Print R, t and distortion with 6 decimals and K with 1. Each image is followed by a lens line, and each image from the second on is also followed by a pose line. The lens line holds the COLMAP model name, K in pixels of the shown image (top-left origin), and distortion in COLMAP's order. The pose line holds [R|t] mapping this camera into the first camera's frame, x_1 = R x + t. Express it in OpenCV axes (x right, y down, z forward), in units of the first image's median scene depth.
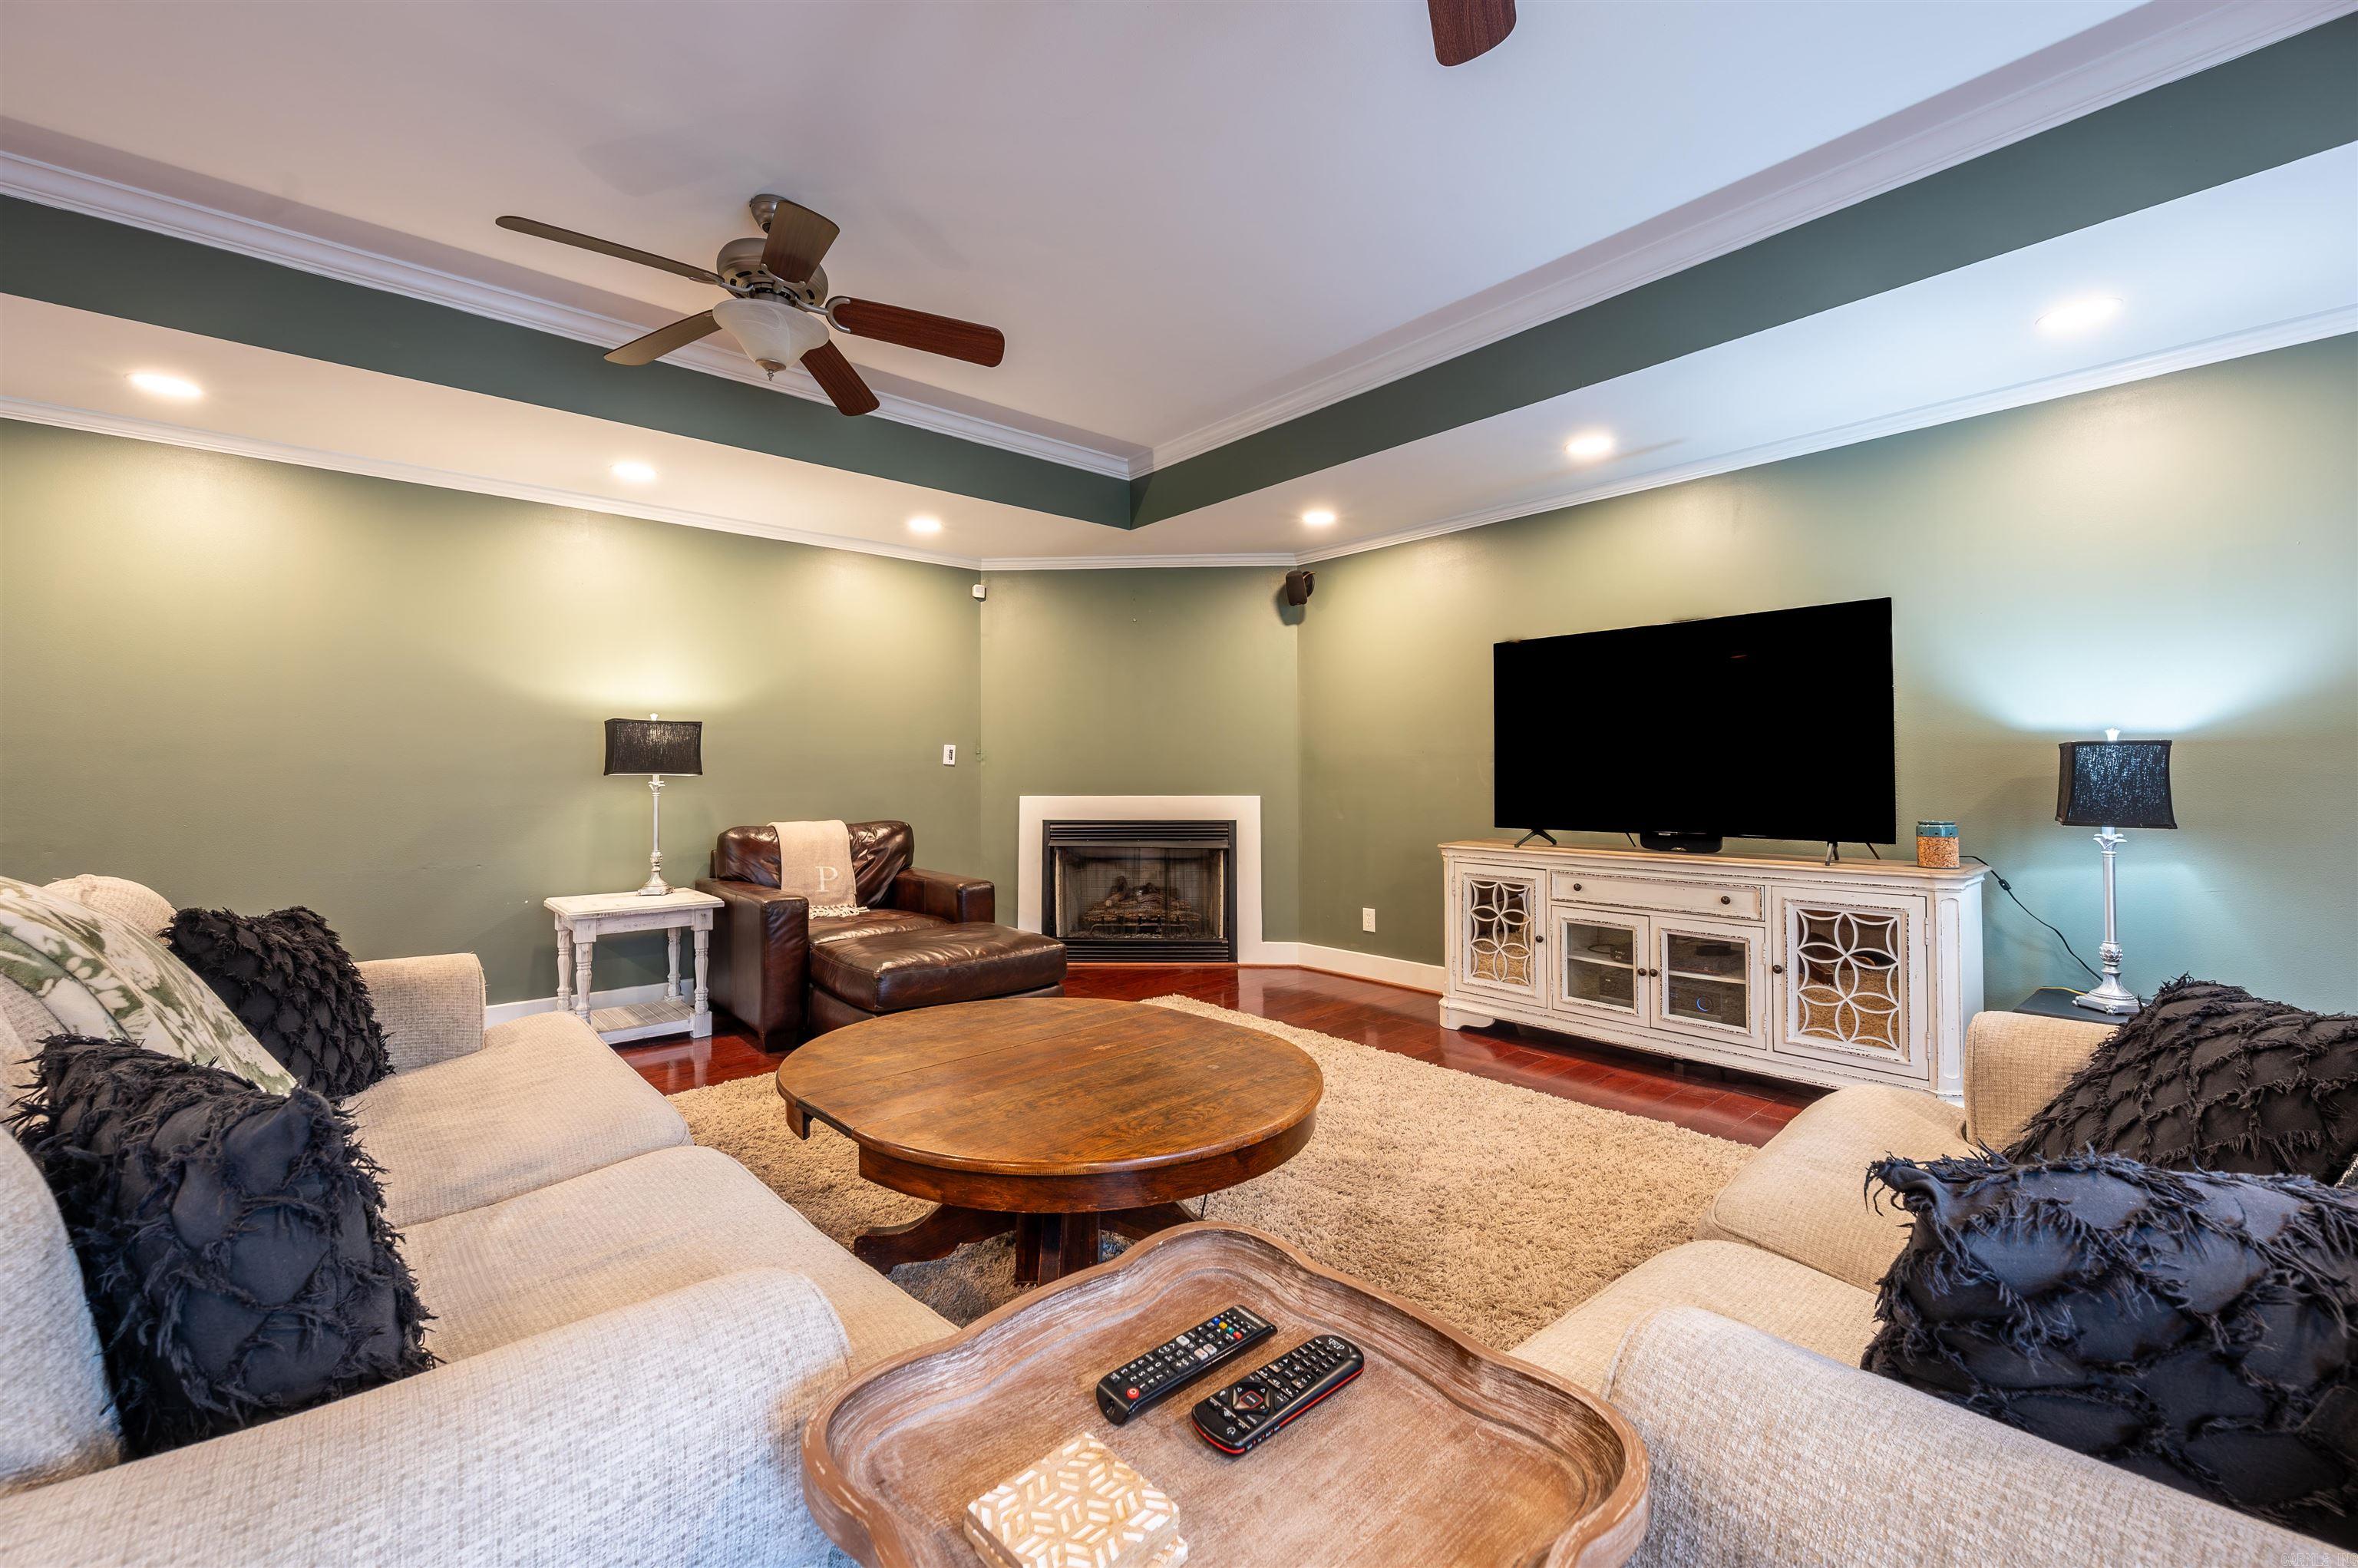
lens RADIAL K [[948.9, 0, 1180.7], [0, 948.9, 753.7], [0, 0, 1]] dist [0.000229, 0.000890]
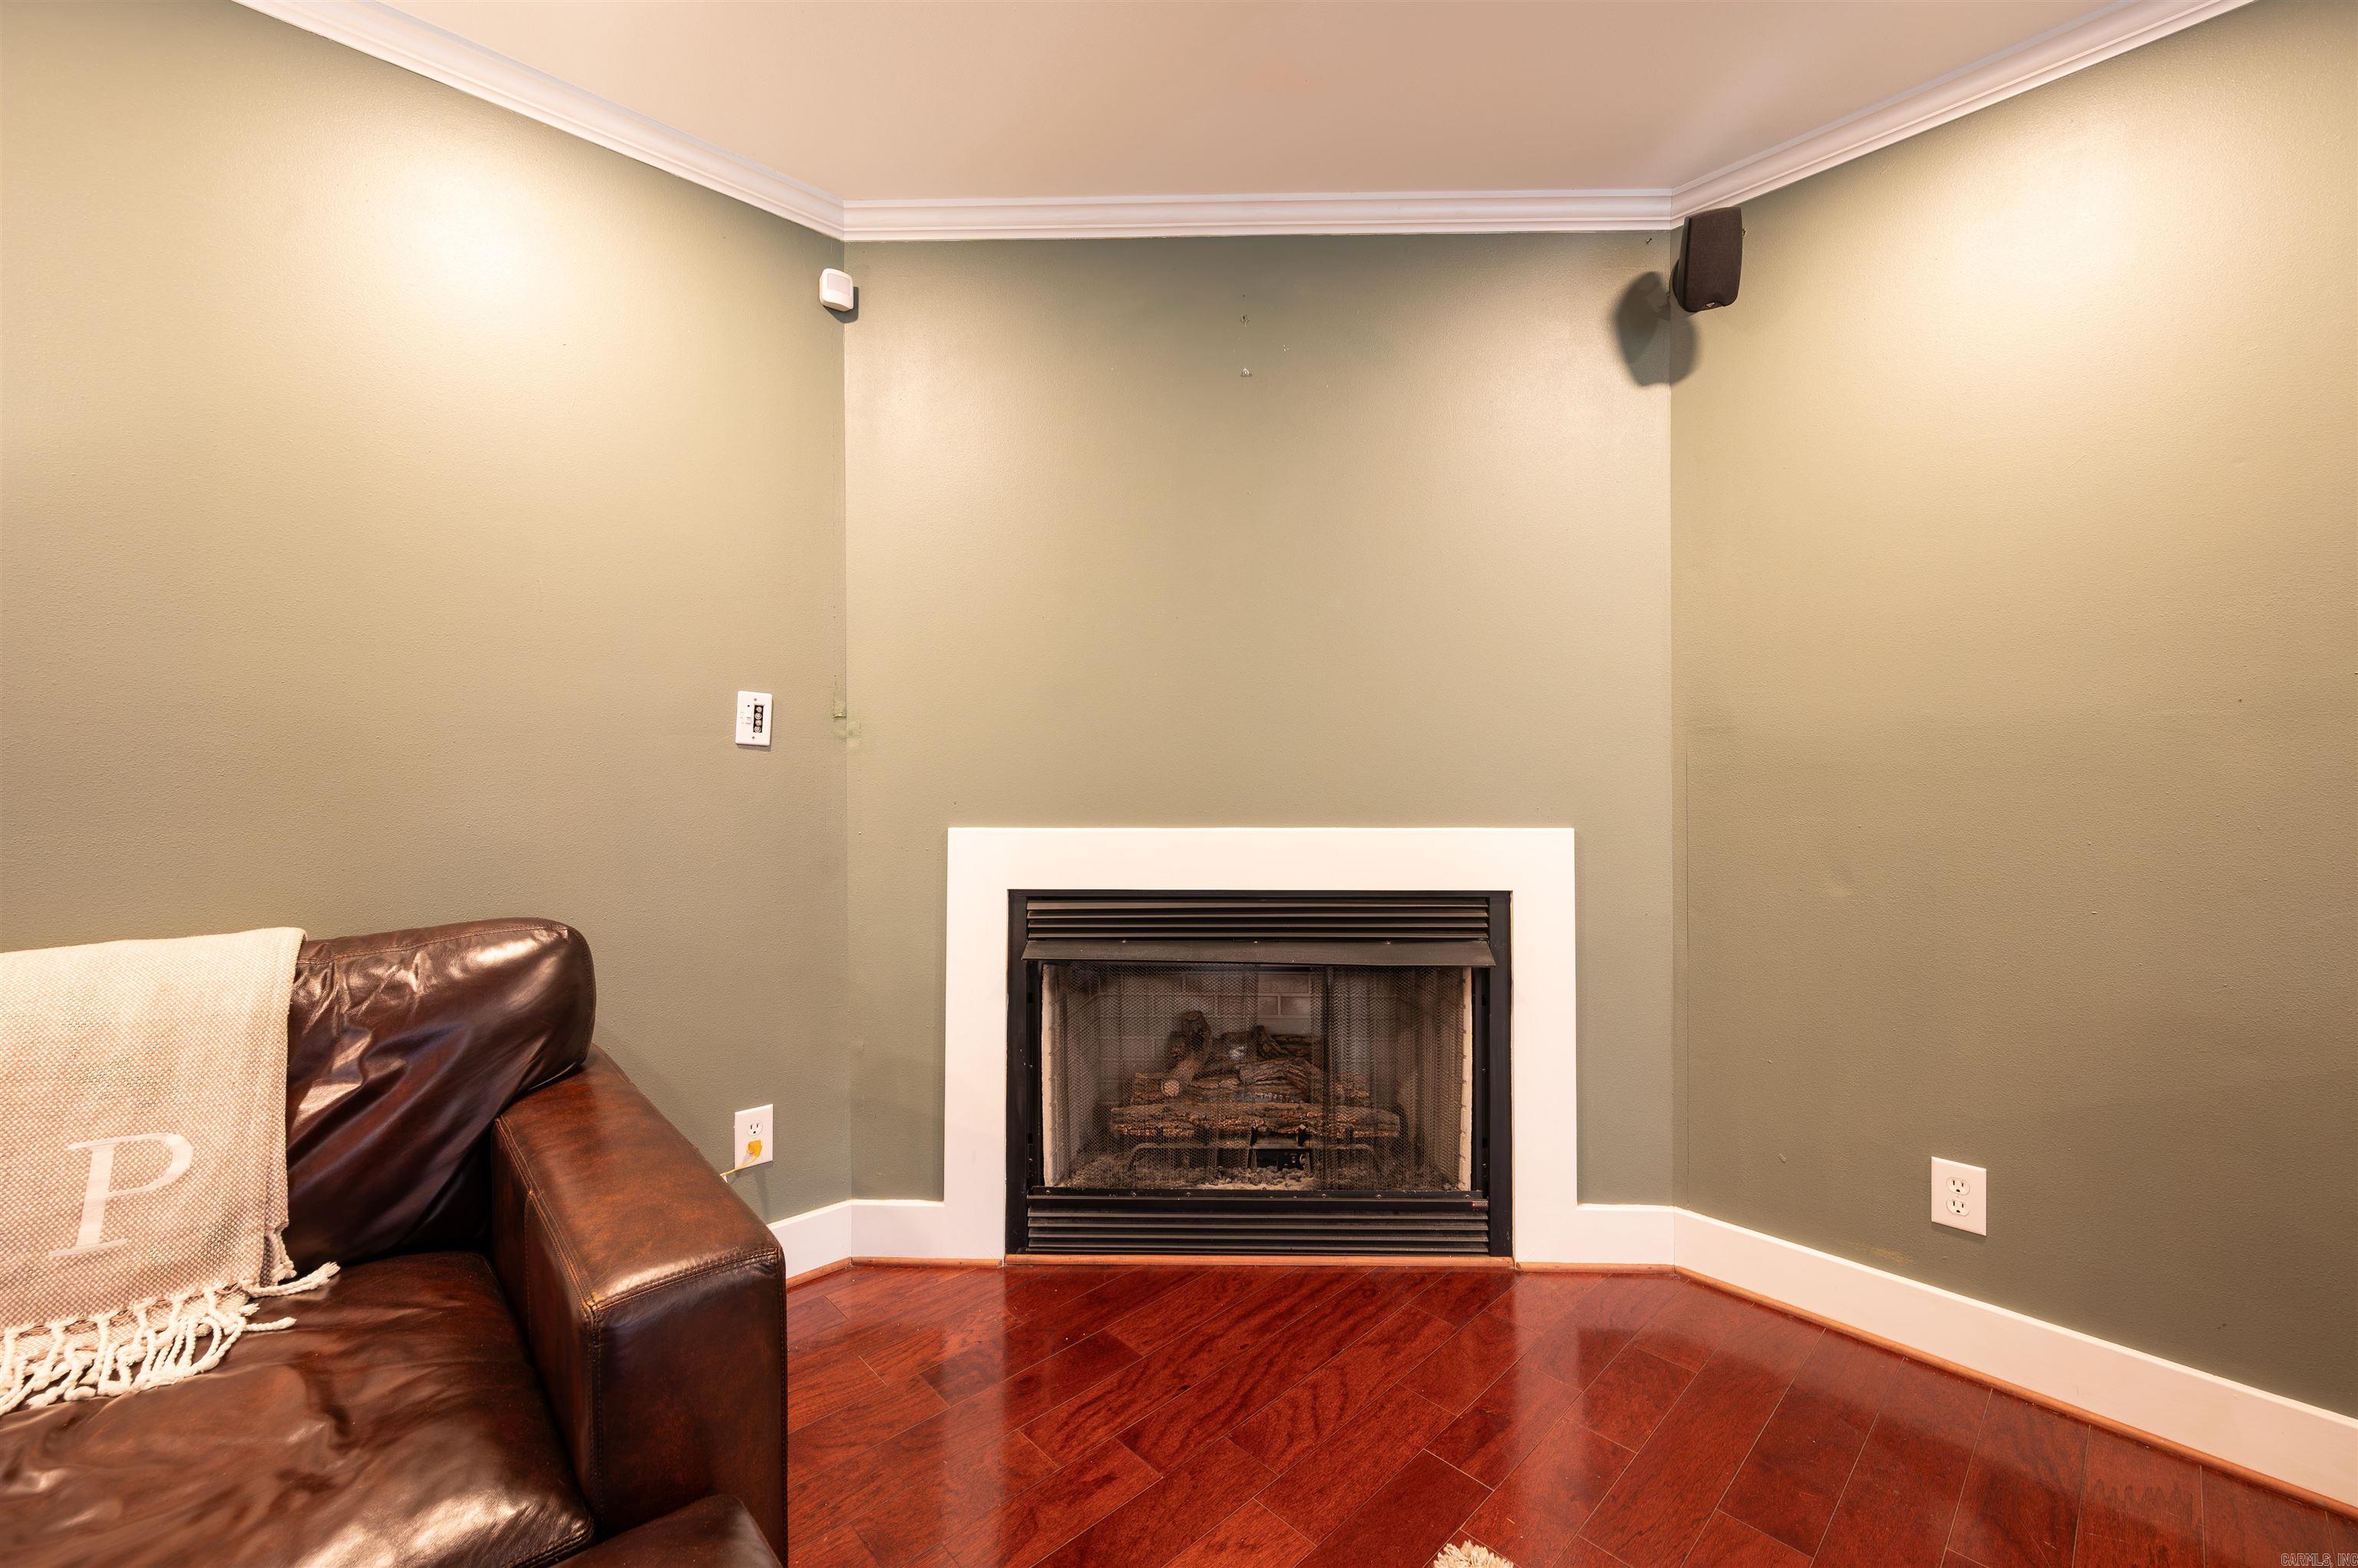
lens RADIAL K [[948.9, 0, 1184.0], [0, 948.9, 786.5], [0, 0, 1]] dist [0.000229, 0.000890]
pose [[0.999323, 0.001454, 0.036765, -0.090078], [-0.002602, 0.999510, 0.031194, 0.016018], [-0.036702, -0.031268, 0.998837, 0.626066]]
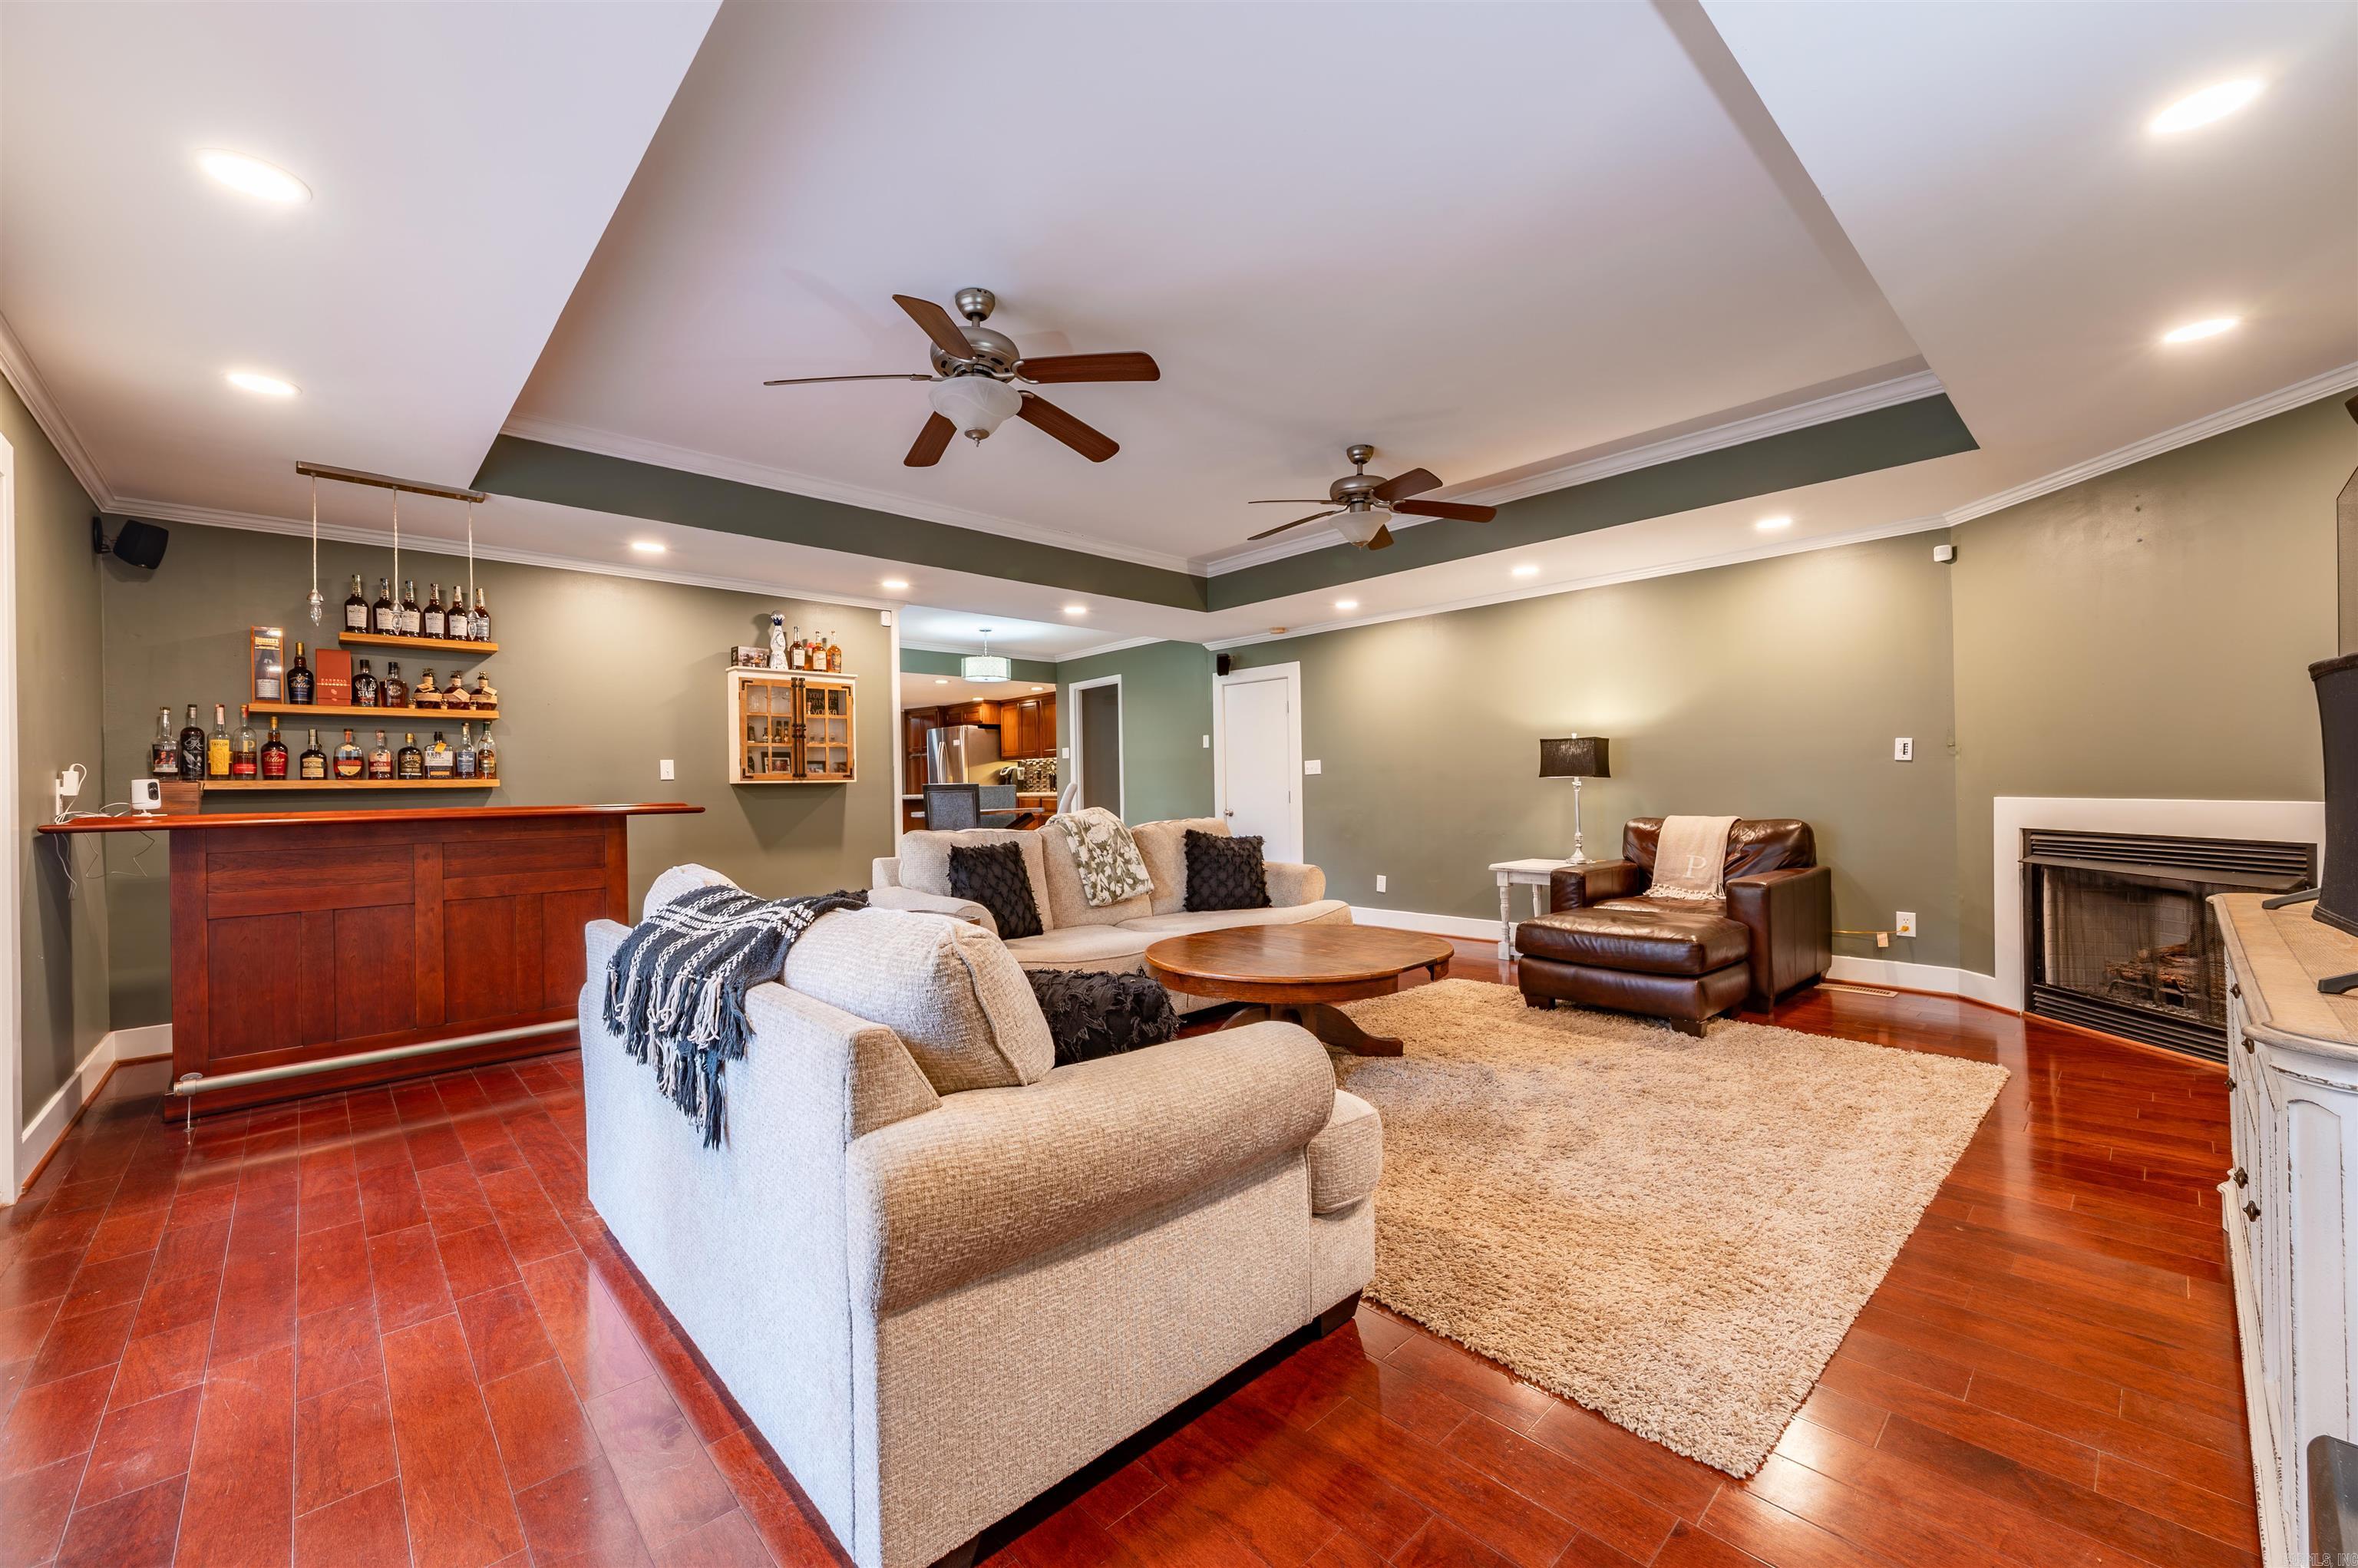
lens RADIAL K [[948.9, 0, 1183.8], [0, 948.9, 787.4], [0, 0, 1]] dist [0.000229, 0.000890]
pose [[0.027069, 0.002004, -0.999632, 0.626195], [0.040297, 0.999183, 0.003094, 0.007203], [0.998821, -0.040366, 0.026966, 0.304406]]
